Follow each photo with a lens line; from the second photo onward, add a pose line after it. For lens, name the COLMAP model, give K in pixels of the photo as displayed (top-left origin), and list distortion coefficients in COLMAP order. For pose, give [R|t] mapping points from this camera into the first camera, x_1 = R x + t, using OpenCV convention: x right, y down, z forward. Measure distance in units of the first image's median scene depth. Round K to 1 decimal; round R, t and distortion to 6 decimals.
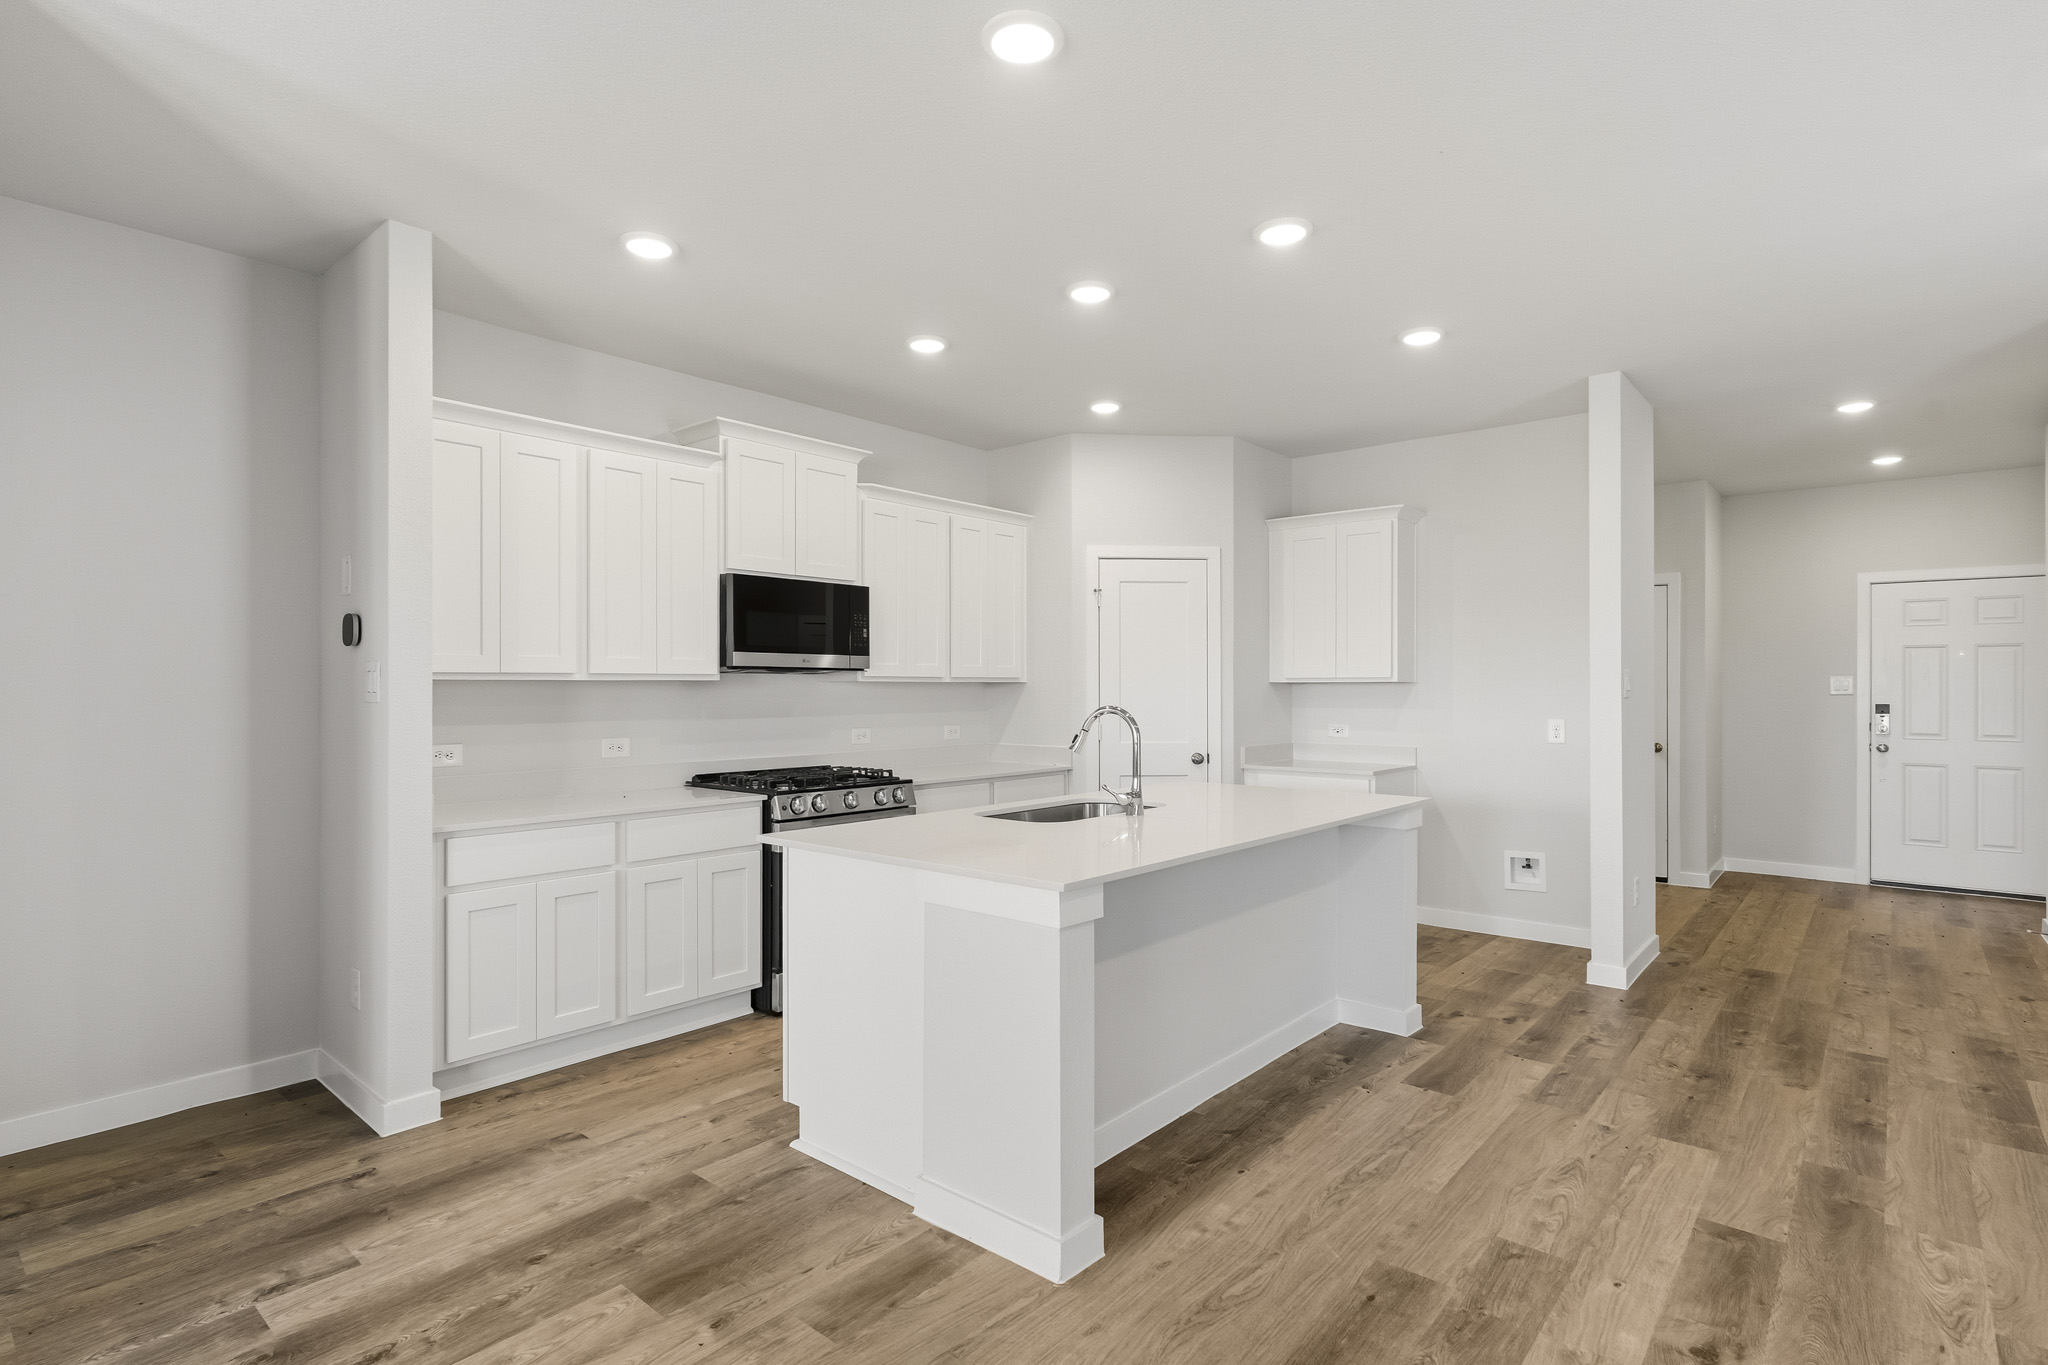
lens RADIAL K [[1028.0, 0, 1016.0], [0, 1028.0, 688.0], [0, 0, 1]] dist [0.003802, -0.001952]
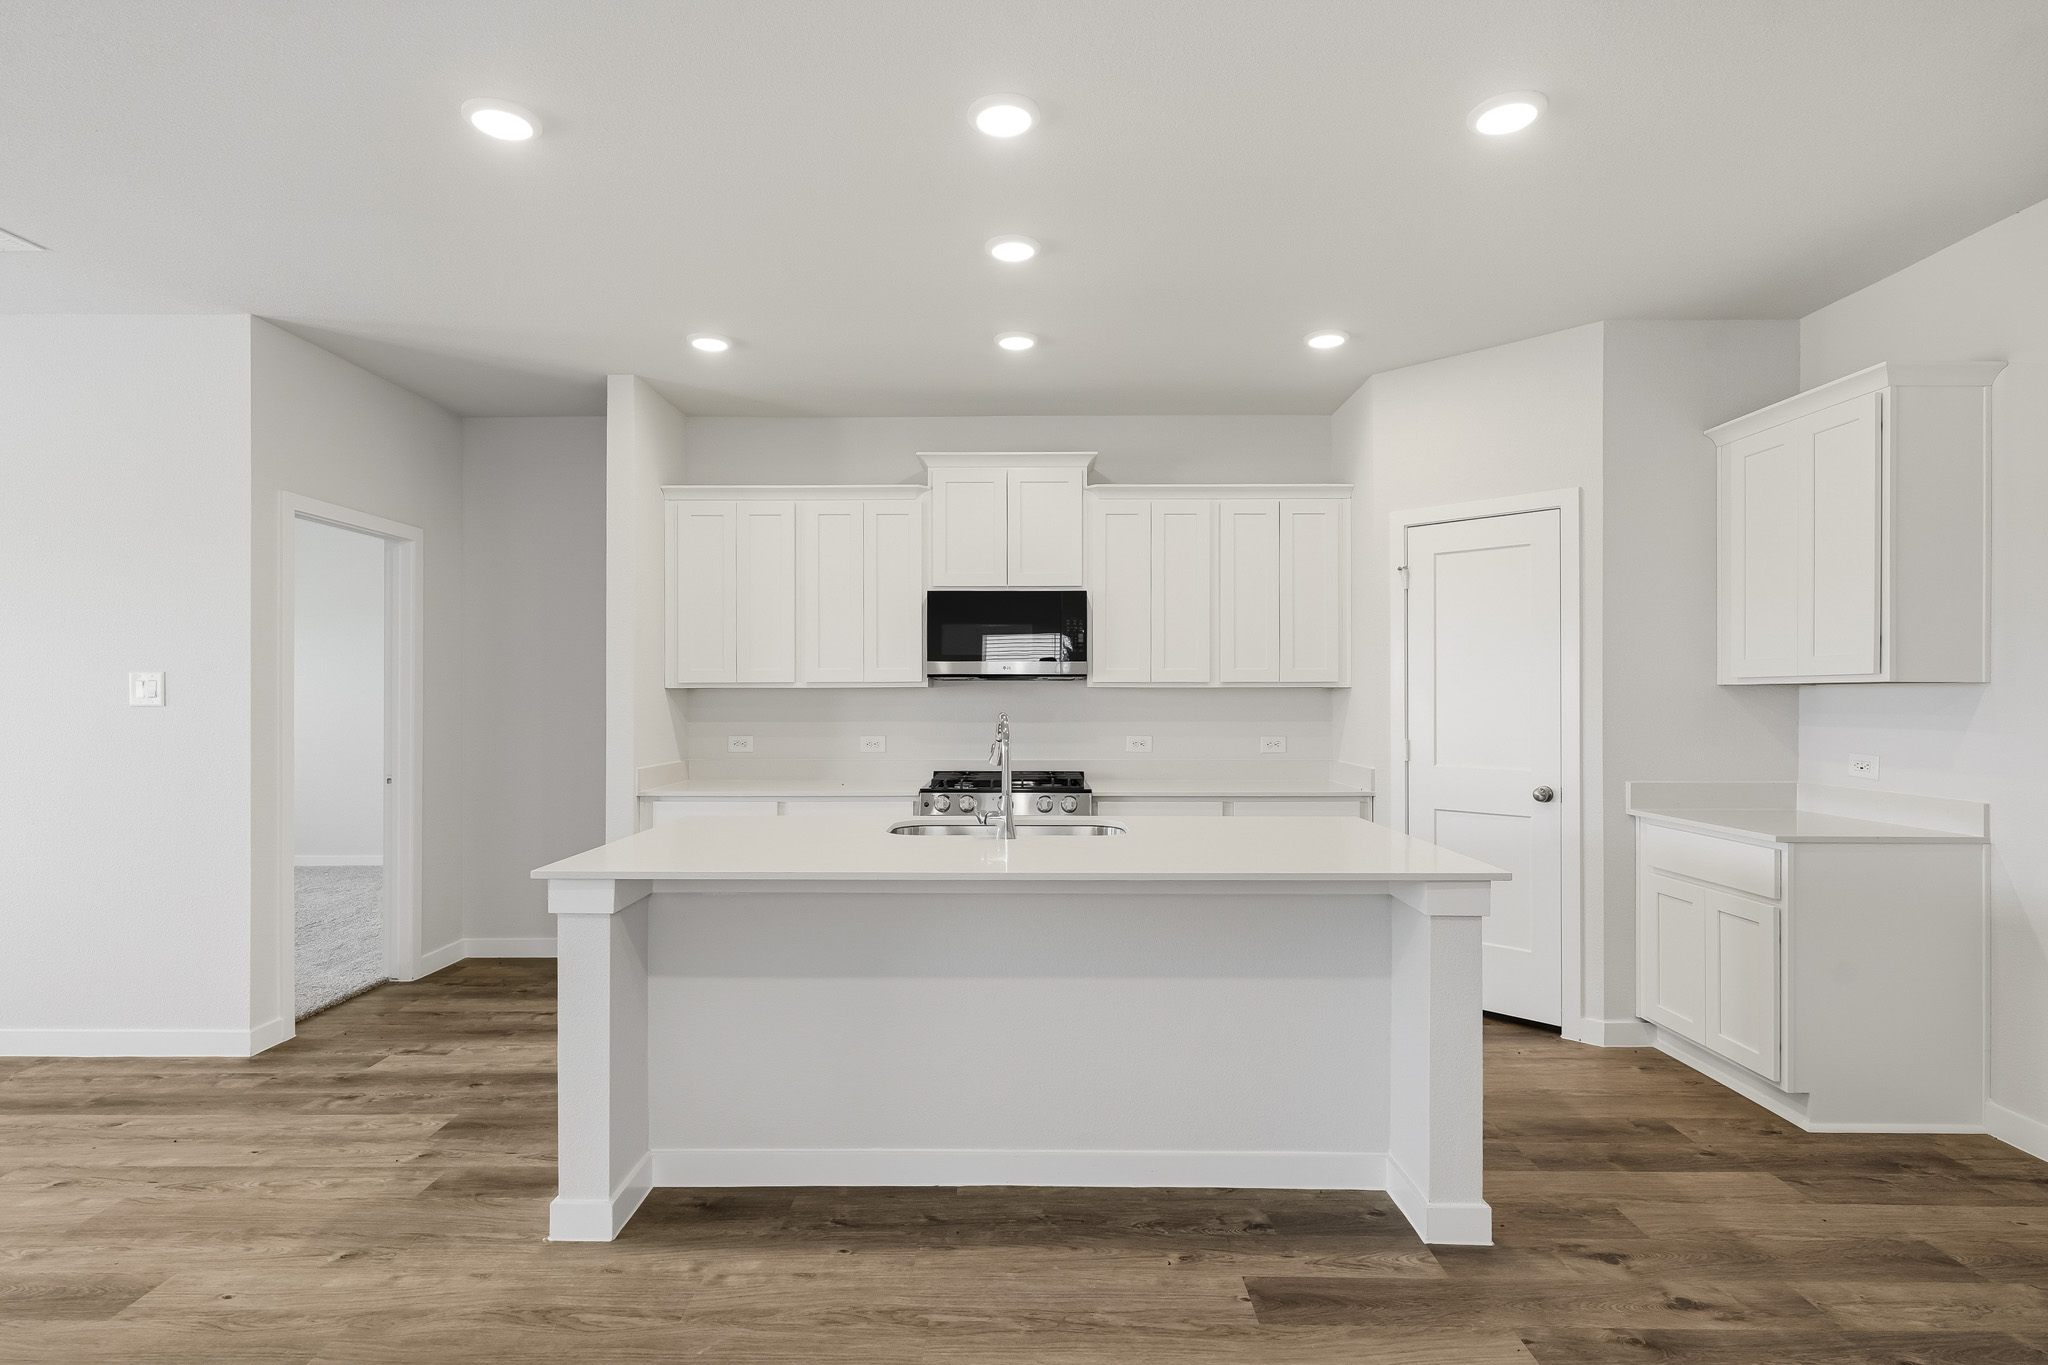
lens RADIAL K [[1028.0, 0, 1013.8], [0, 1028.0, 687.1], [0, 0, 1]] dist [0.003802, -0.001952]
pose [[0.640137, -0.007072, -0.768229, 0.708311], [0.000577, 0.999962, -0.008724, 0.002810], [0.768261, 0.005141, 0.640116, 0.400995]]
